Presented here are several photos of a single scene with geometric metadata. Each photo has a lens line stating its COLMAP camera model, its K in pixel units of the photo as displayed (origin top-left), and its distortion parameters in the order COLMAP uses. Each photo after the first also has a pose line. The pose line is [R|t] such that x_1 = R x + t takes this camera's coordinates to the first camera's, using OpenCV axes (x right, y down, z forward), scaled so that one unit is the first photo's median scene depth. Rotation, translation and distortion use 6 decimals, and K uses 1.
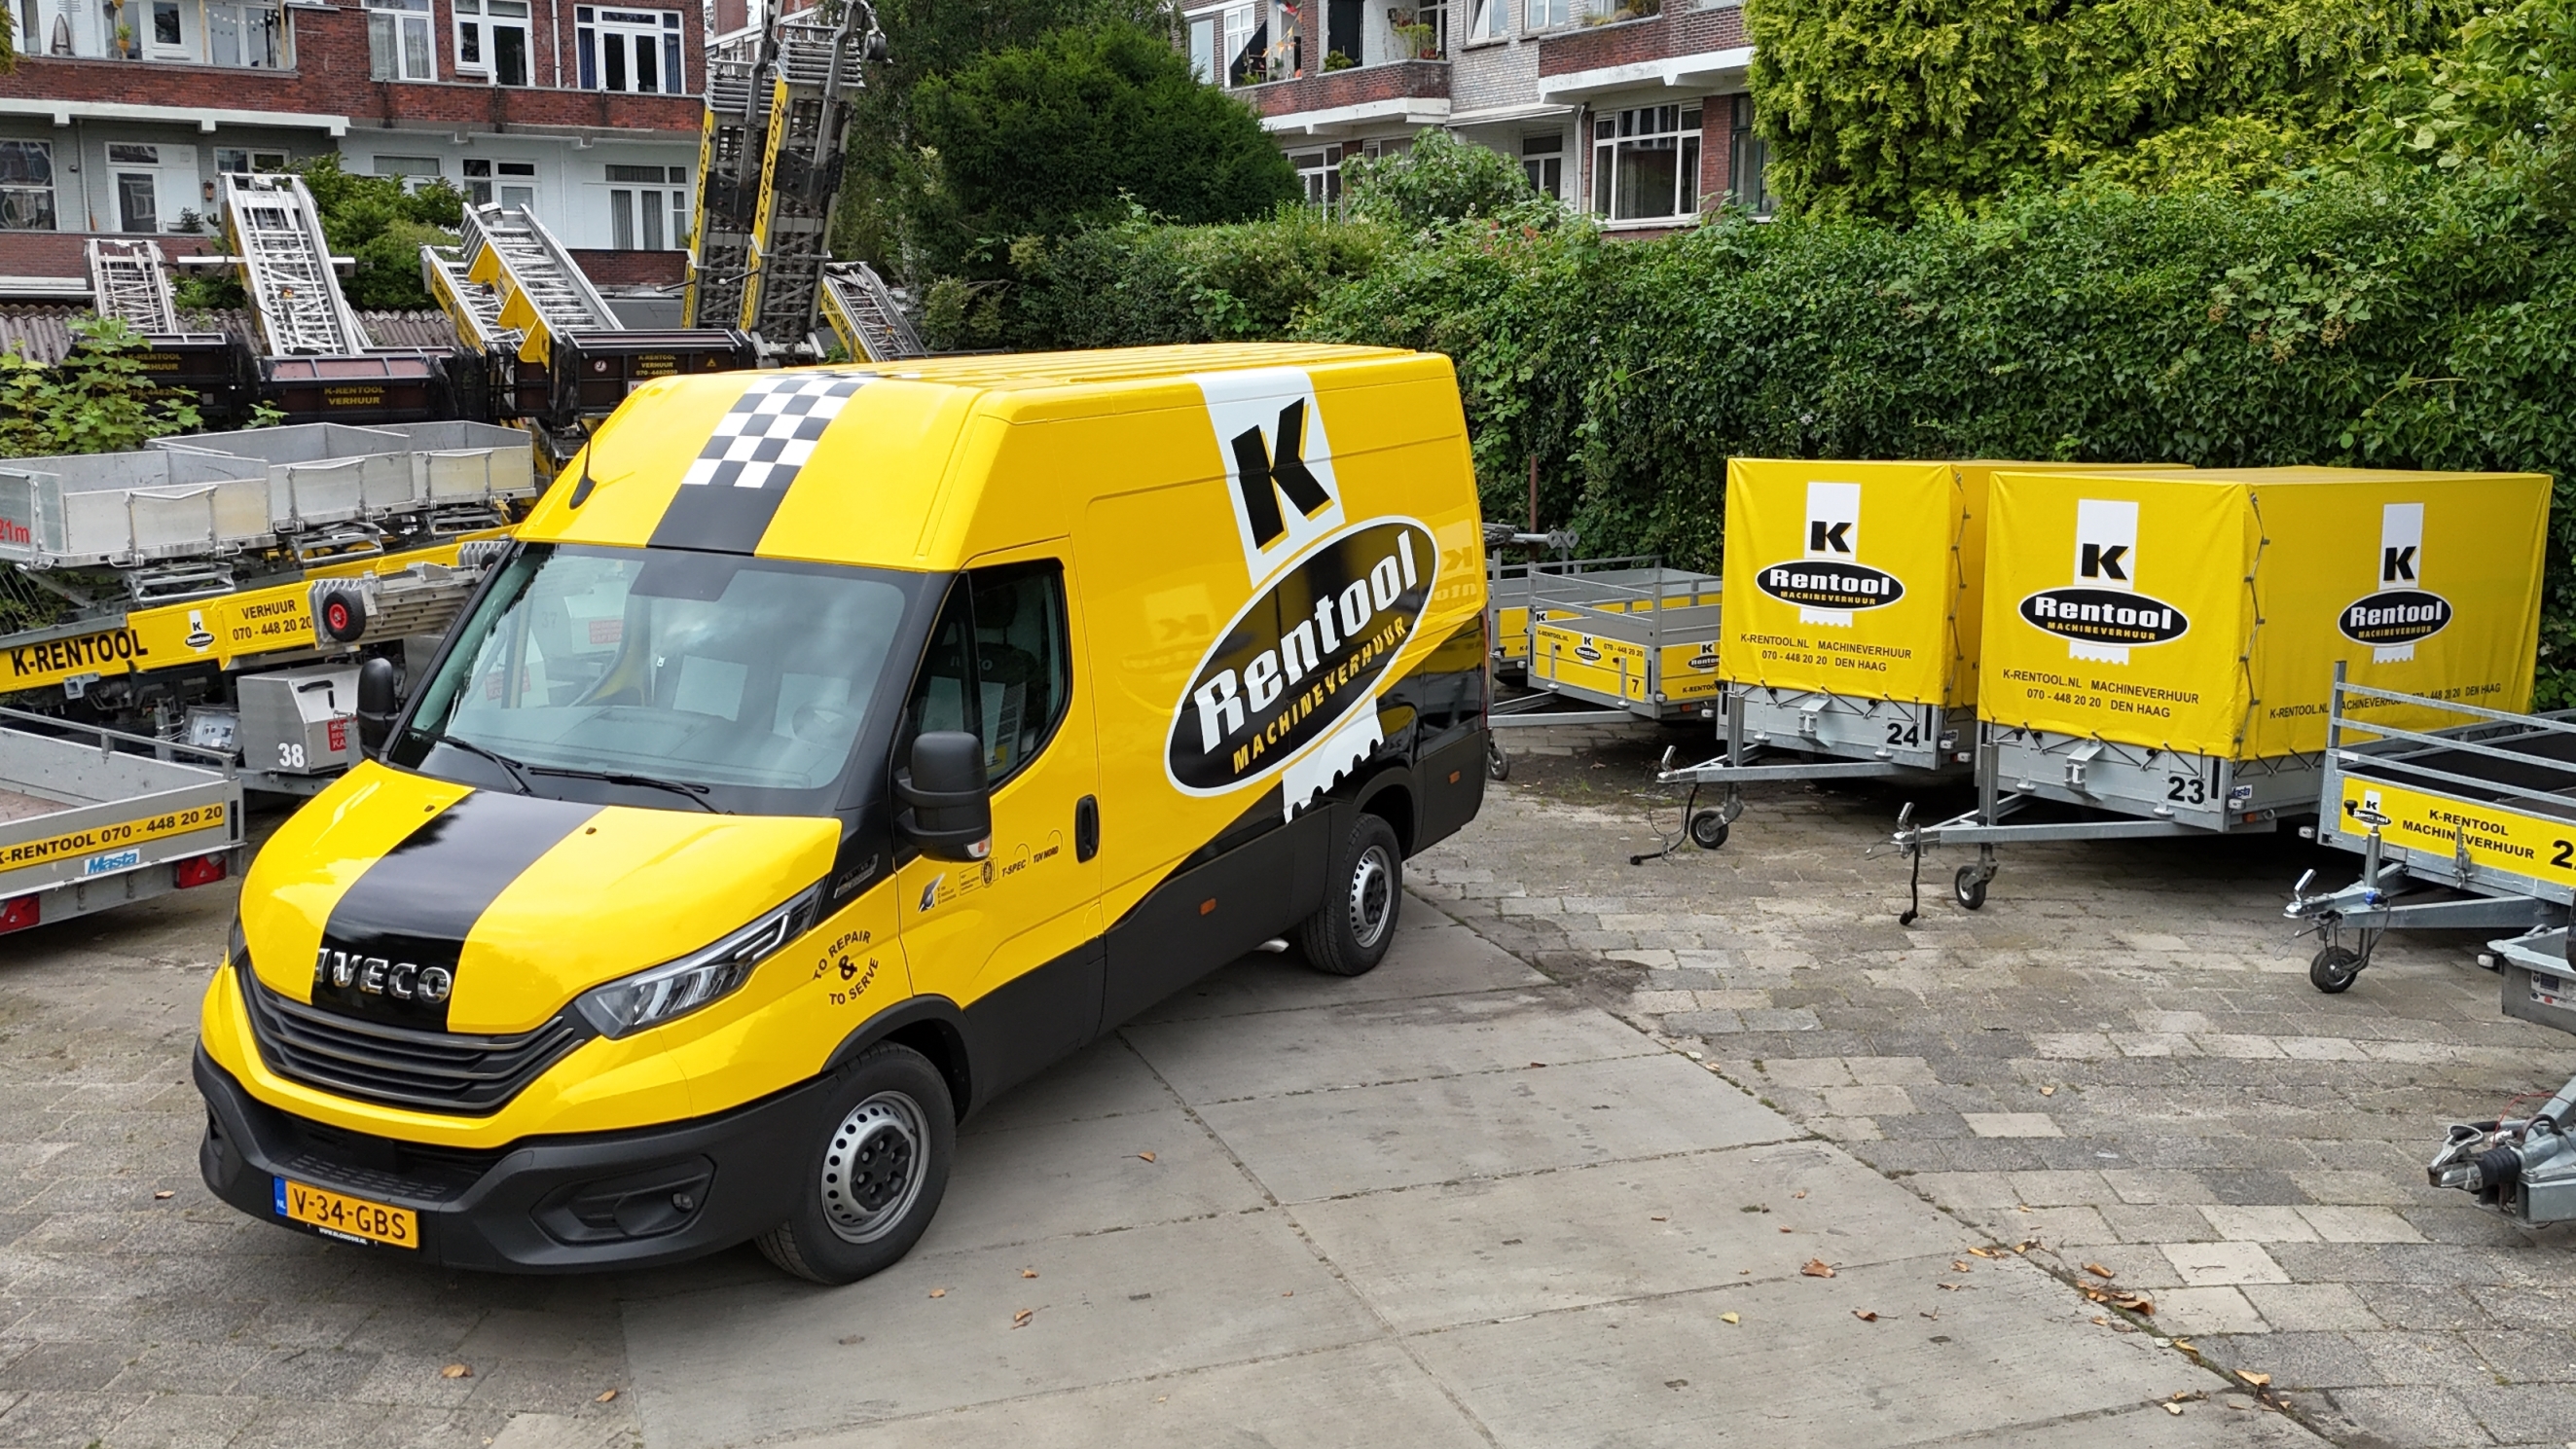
lens RADIAL K [[2161.6, 0, 1291.5], [0, 2161.6, 678.3], [0, 0, 1]] dist [0.075238, -0.161464]
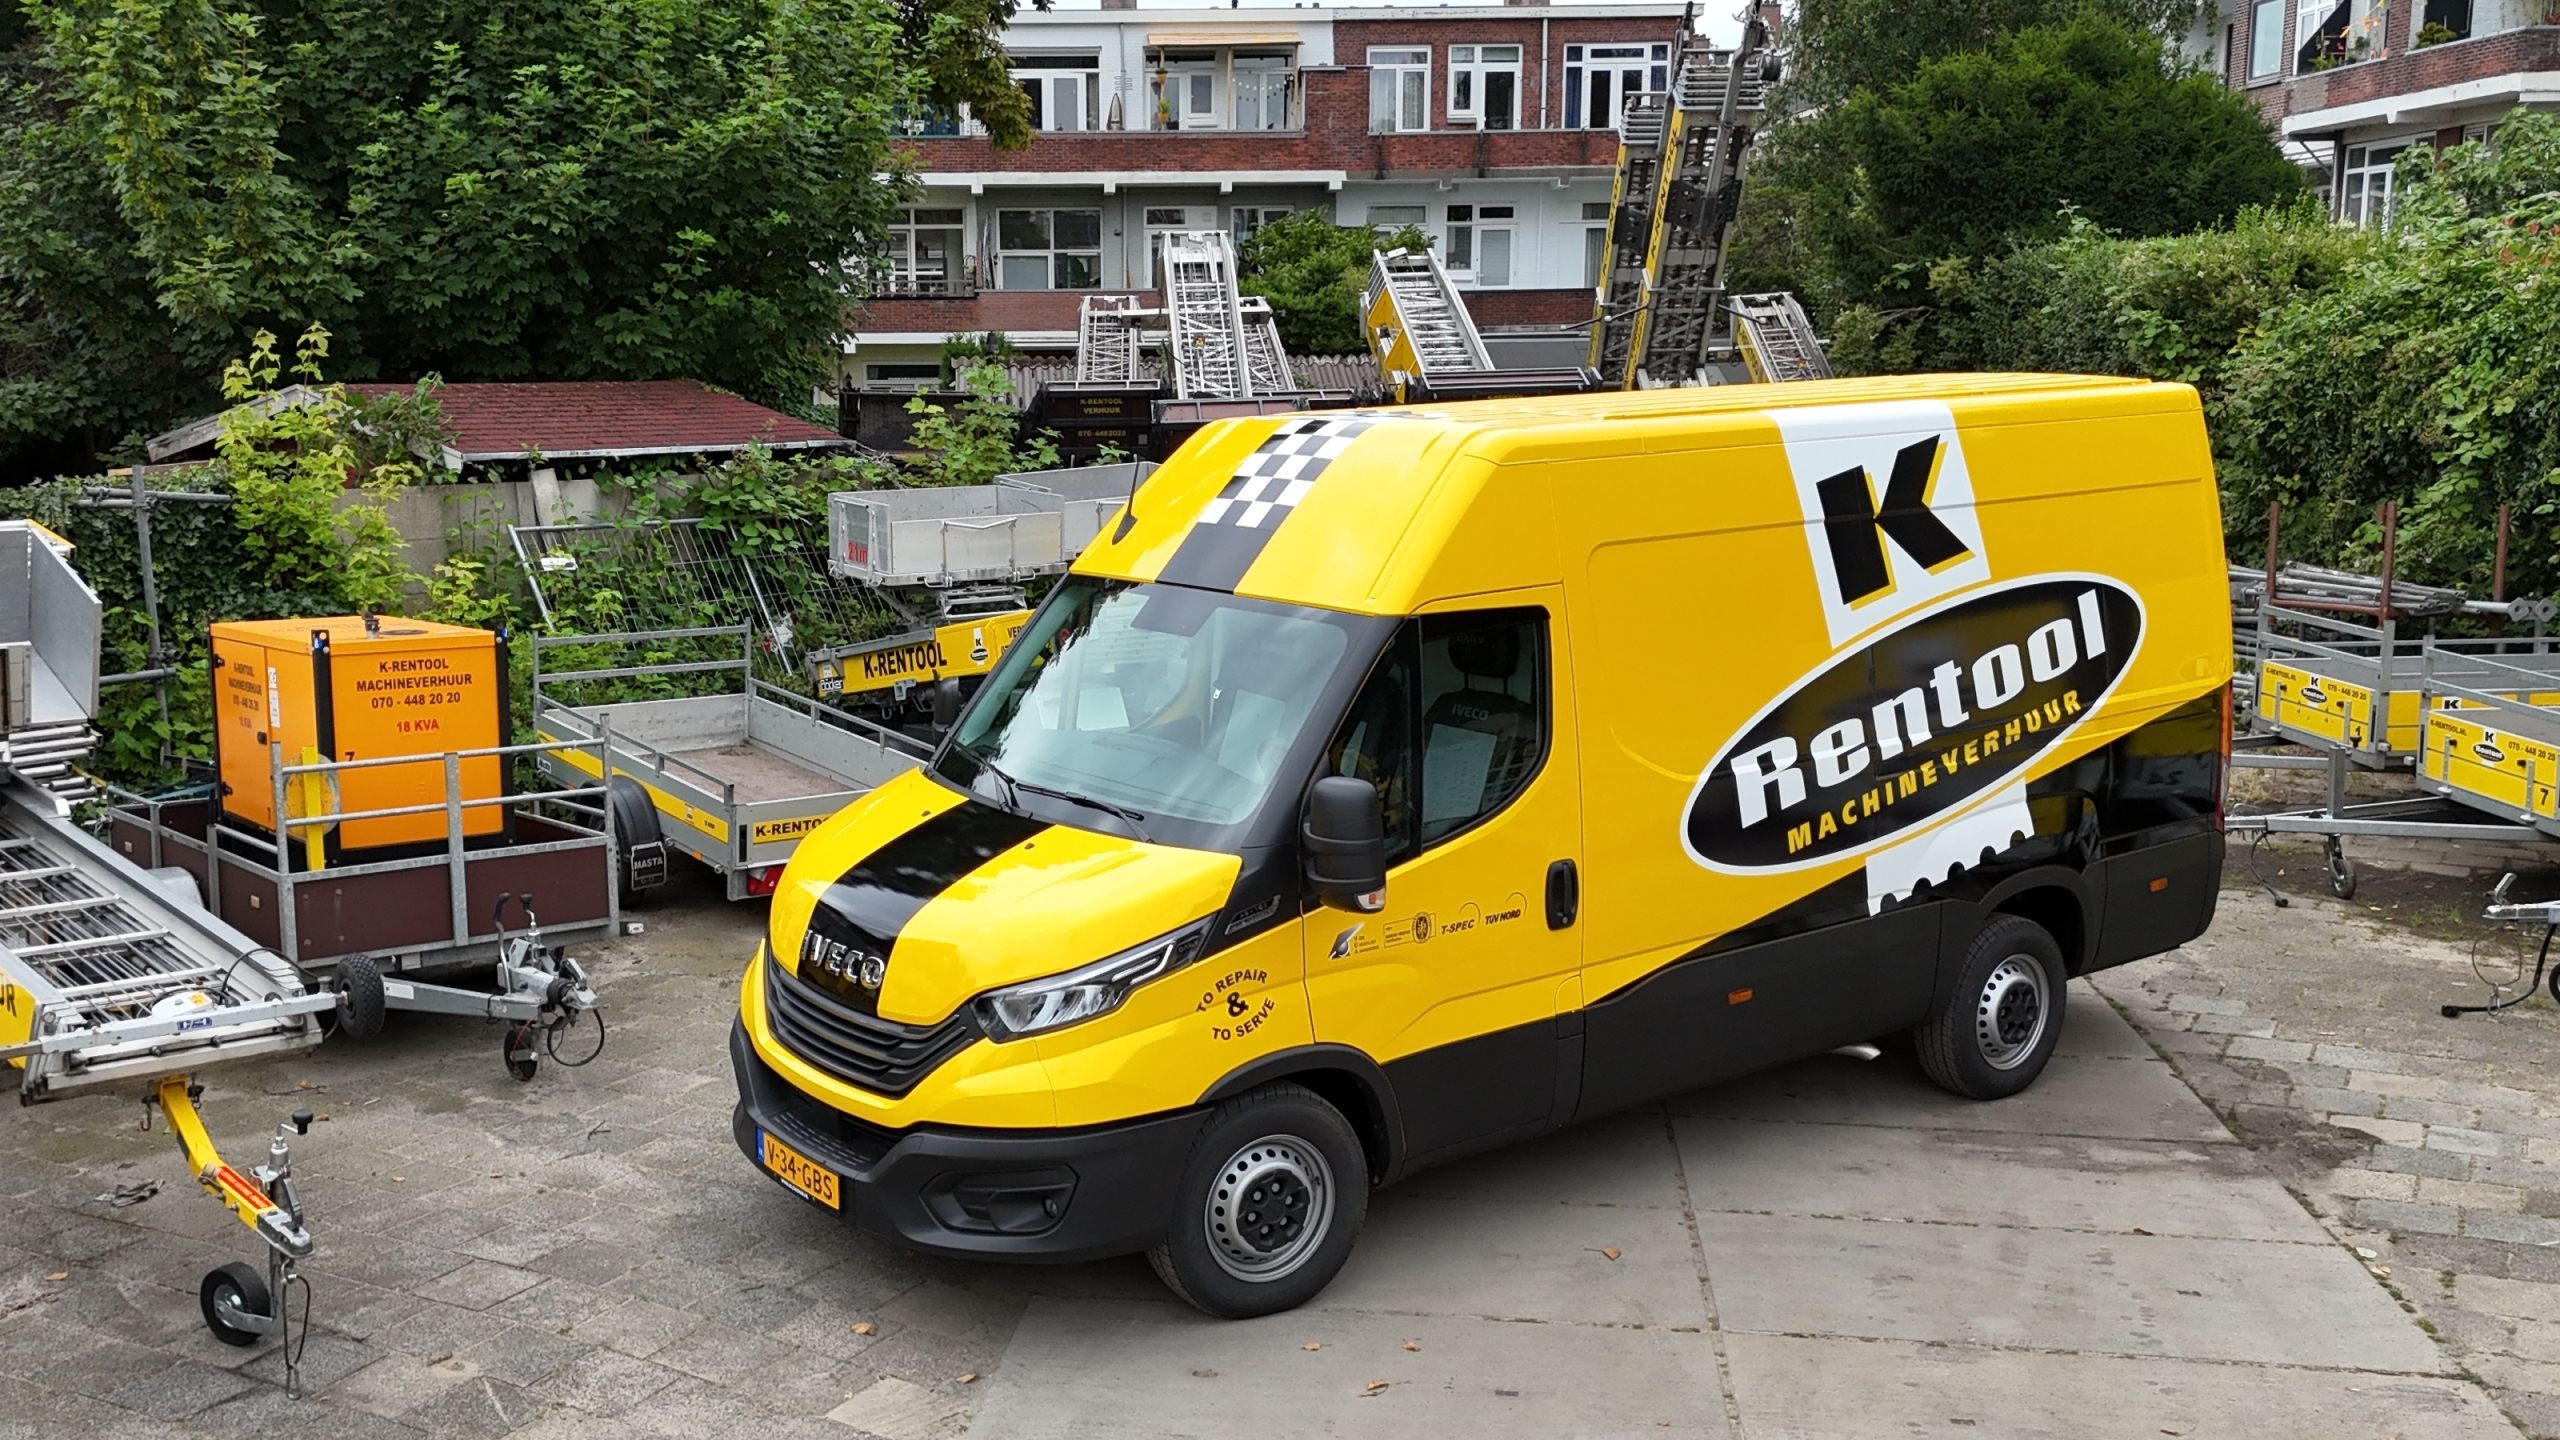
lens RADIAL K [[2236.3, 0, 1170.9], [0, 2236.3, 723.2], [0, 0, 1]] dist [0.073602, -0.121381]
pose [[0.880494, 0.061358, -0.470069, 0.122271], [-0.062008, 0.997976, 0.014116, -0.004718], [0.469984, 0.016719, 0.882517, 0.033643]]
